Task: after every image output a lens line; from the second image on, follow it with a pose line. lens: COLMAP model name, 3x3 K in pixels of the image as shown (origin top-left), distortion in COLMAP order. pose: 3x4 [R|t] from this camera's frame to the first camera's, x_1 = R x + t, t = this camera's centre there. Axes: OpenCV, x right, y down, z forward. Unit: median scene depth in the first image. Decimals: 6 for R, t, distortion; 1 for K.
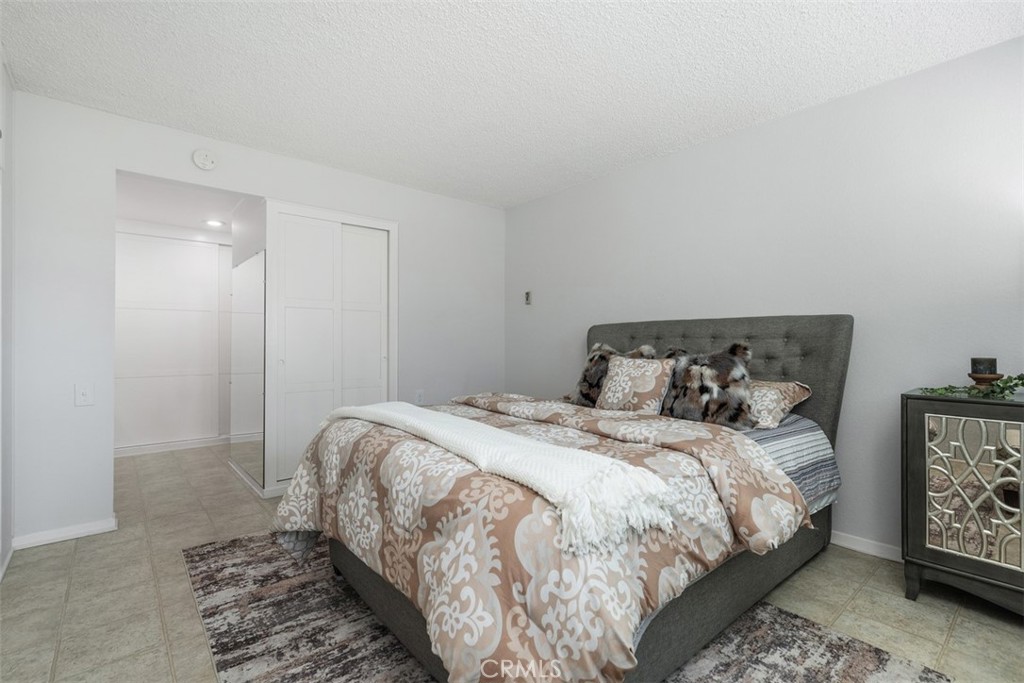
lens RADIAL K [[471.6, 0, 512.0], [0, 471.6, 341.5], [0, 0, 1]] dist [0.013027, -0.000162]
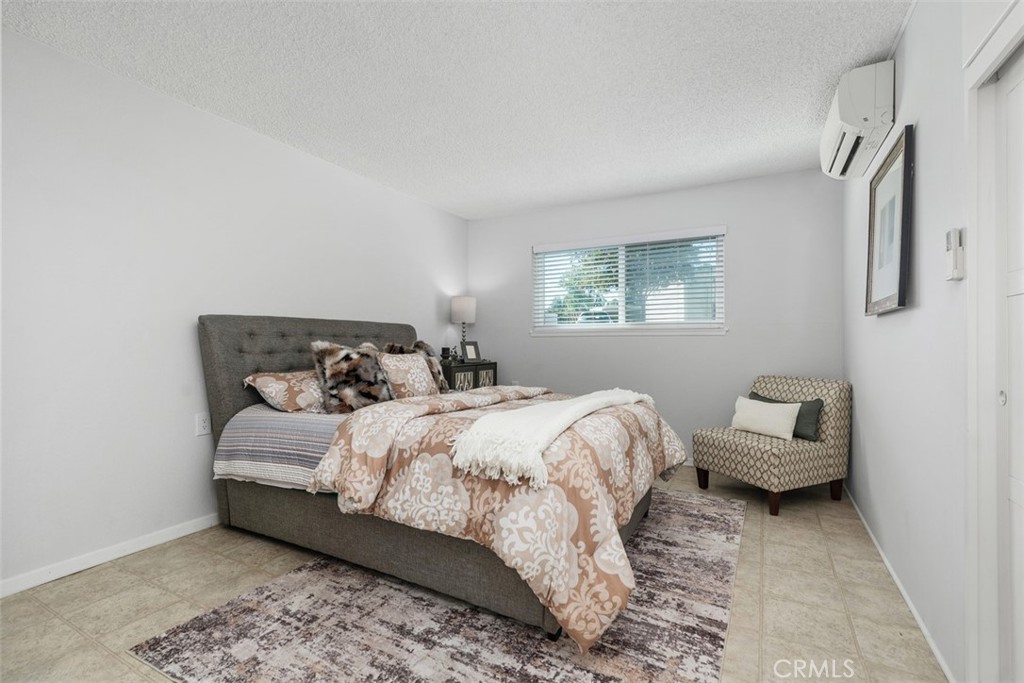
lens RADIAL K [[471.6, 0, 512.0], [0, 471.6, 341.5], [0, 0, 1]] dist [0.013027, -0.000162]
pose [[-0.370695, 0.000759, 0.928754, -1.324816], [-0.005733, 0.999979, -0.003106, 0.015834], [-0.928737, -0.006476, -0.370683, 1.700714]]
